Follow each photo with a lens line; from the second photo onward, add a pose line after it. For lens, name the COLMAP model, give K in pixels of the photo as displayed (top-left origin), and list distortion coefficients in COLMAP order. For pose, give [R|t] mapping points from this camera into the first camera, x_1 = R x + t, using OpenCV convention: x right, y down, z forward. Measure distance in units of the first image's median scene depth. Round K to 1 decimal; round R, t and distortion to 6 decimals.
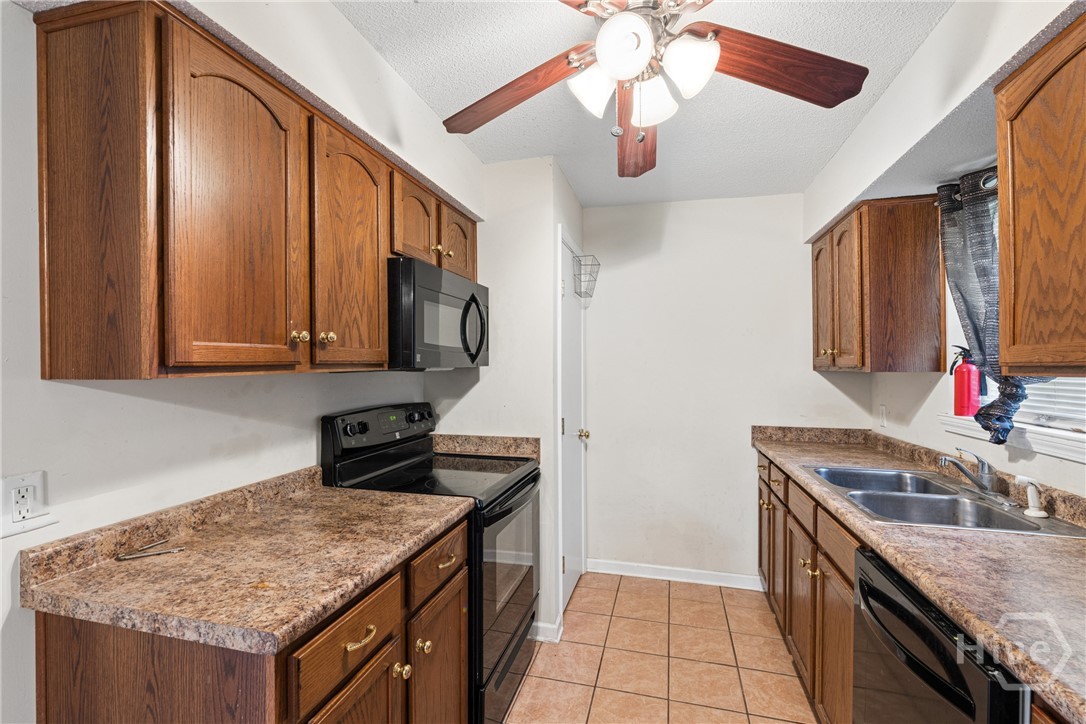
lens RADIAL K [[490.0, 0, 541.1], [0, 490.0, 362.7], [0, 0, 1]] dist [0.000712, 0.000161]
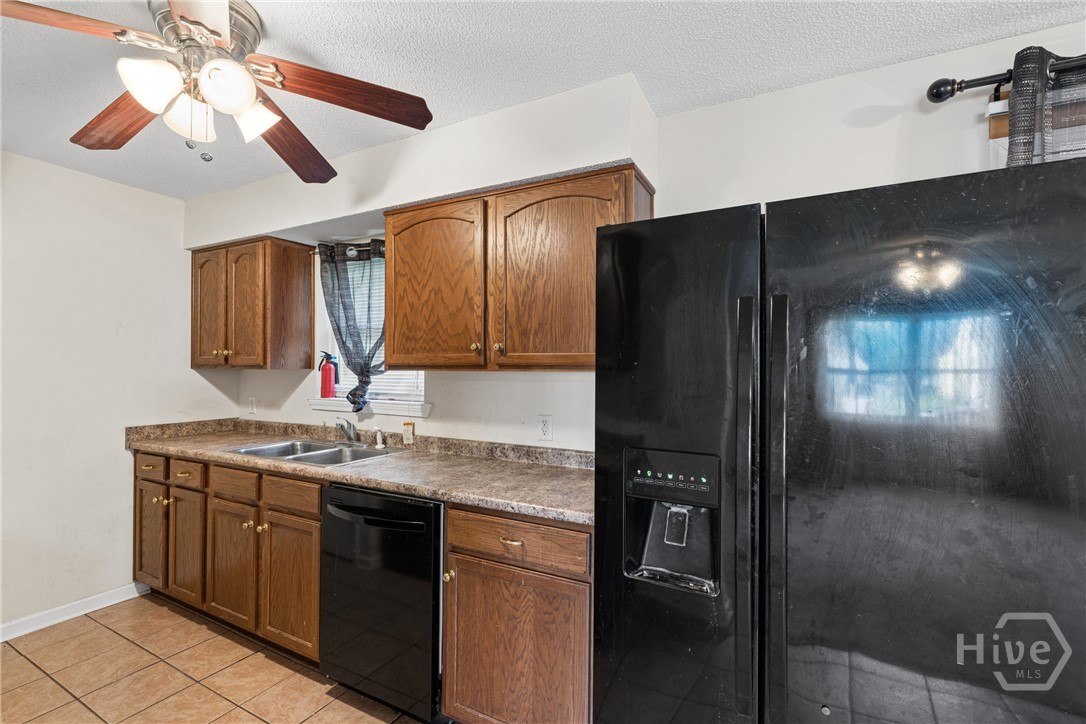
lens RADIAL K [[490.0, 0, 537.5], [0, 490.0, 363.7], [0, 0, 1]] dist [0.000712, 0.000161]
pose [[0.231841, 0.004377, 0.972744, -0.477000], [-0.009914, 0.999949, -0.002136, -0.000400], [-0.972703, -0.009149, 0.231872, 0.013141]]
